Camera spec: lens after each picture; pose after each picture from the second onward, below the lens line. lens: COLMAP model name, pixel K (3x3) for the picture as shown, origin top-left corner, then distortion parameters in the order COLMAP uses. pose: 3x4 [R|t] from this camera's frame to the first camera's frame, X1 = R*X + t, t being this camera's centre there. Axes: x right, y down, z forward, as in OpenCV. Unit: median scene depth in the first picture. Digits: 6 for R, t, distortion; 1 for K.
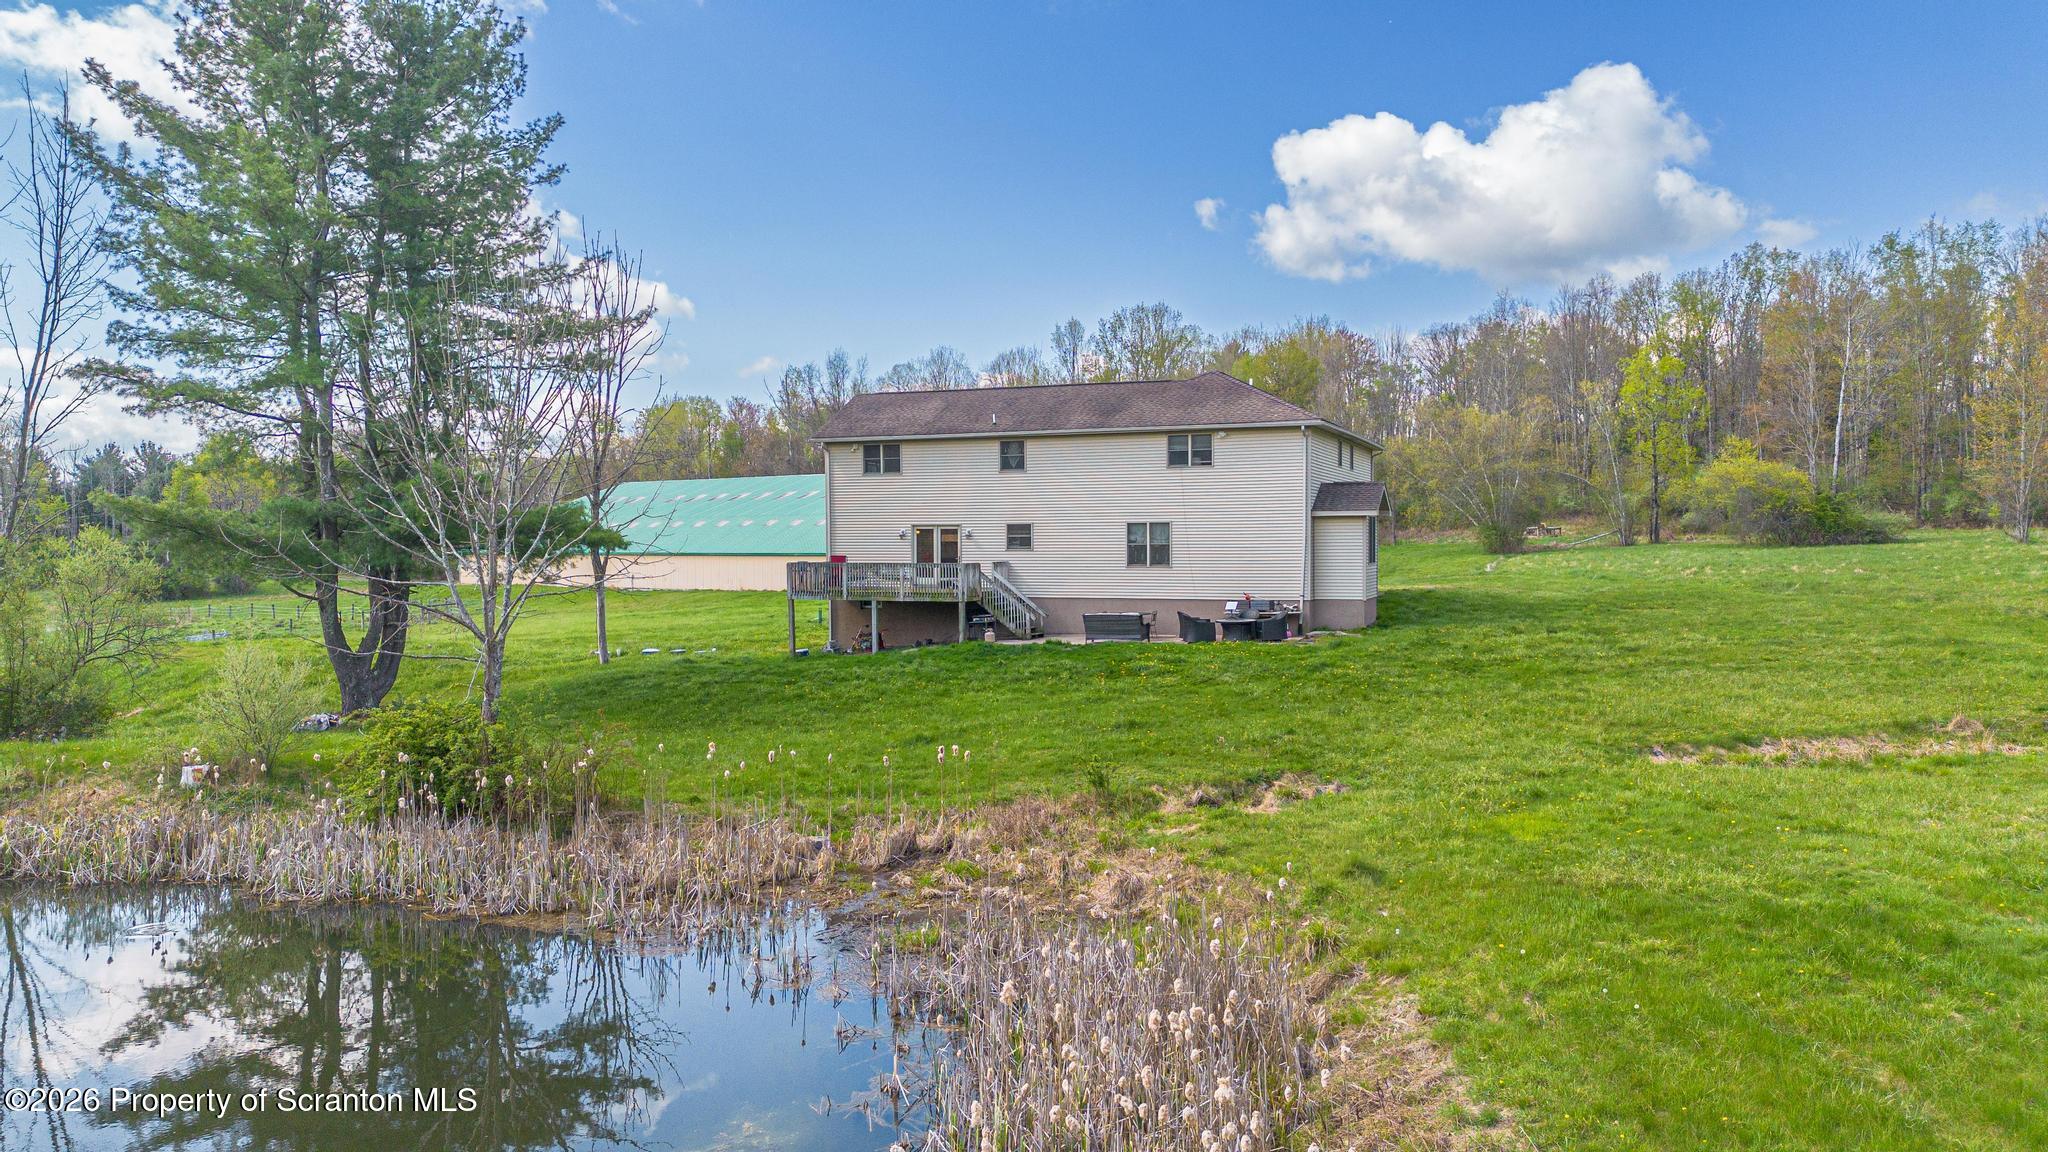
lens RADIAL K [[1437.1, 0, 1024.0], [0, 1437.1, 576.0], [0, 0, 1]] dist [0.058856, -0.055590]
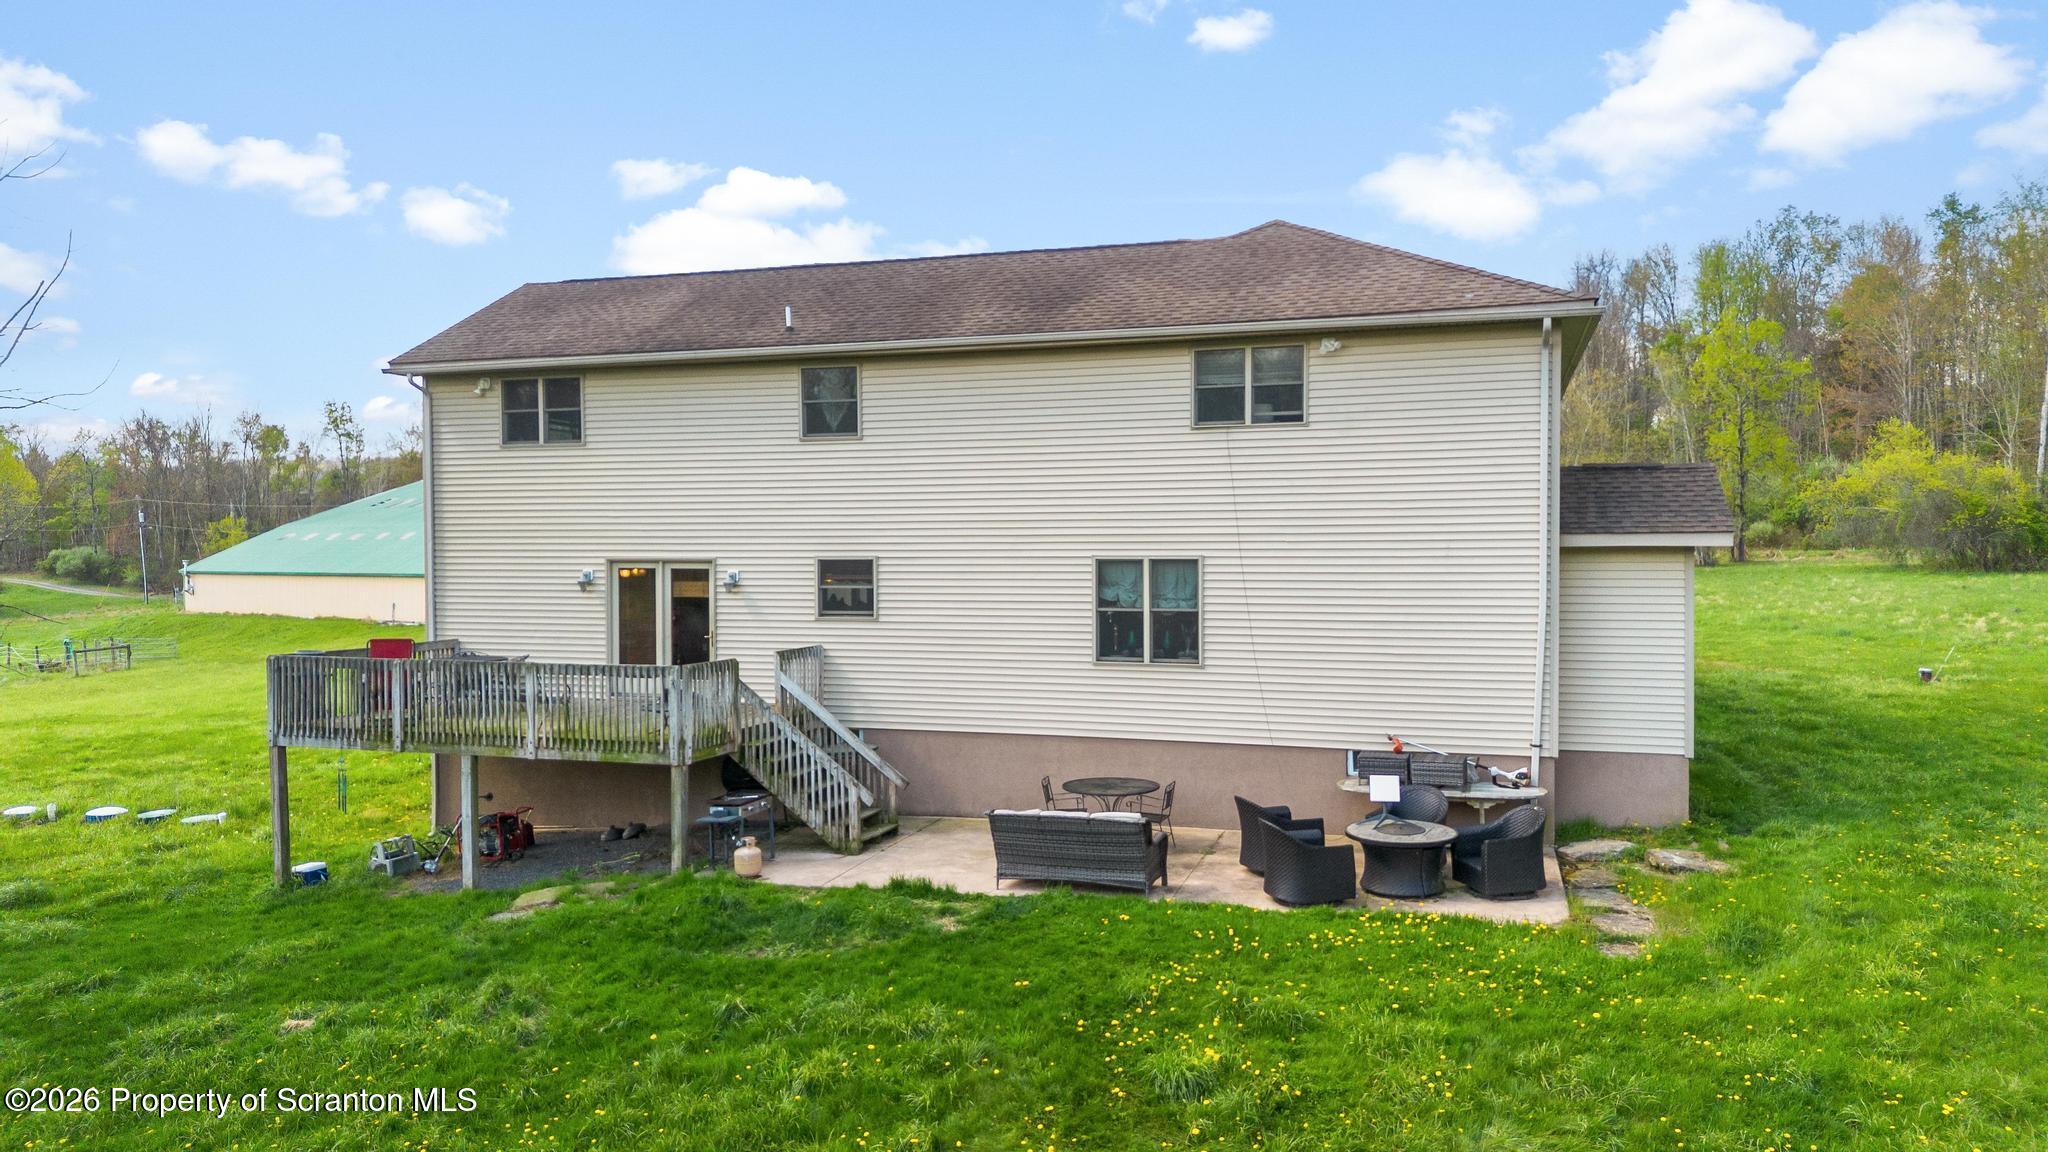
lens RADIAL K [[1437.1, 0, 1024.0], [0, 1437.1, 576.0], [0, 0, 1]] dist [0.058856, -0.055590]
pose [[0.998500, 0.000012, 0.054751, 0.026988], [0.000144, 0.999996, -0.002838, -0.030417], [-0.054751, 0.002841, 0.998496, 0.572956]]
